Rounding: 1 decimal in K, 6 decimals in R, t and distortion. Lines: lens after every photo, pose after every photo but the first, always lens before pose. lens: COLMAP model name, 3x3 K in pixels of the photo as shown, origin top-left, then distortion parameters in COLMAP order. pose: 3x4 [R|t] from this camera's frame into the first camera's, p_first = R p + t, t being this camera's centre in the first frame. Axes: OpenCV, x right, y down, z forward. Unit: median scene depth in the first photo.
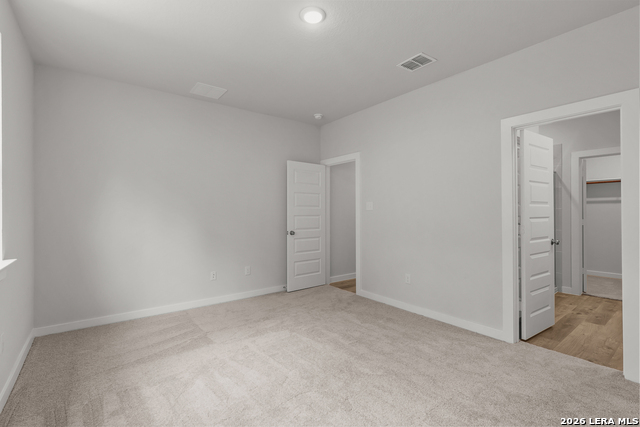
lens RADIAL K [[296.6, 0, 319.1], [0, 296.6, 213.4], [0, 0, 1]] dist [-0.006488, 0.002369]
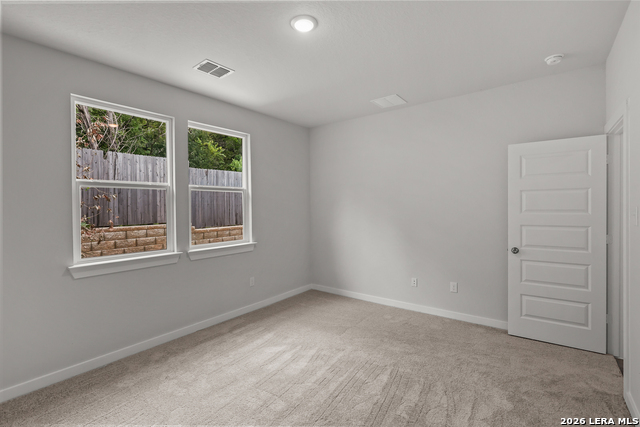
lens RADIAL K [[296.6, 0, 321.5], [0, 296.6, 211.5], [0, 0, 1]] dist [-0.006488, 0.002369]
pose [[0.238956, 0.011455, -0.970963, 0.487360], [0.011104, 0.999833, 0.014528, -0.040501], [0.970967, -0.014253, 0.238789, 0.431575]]
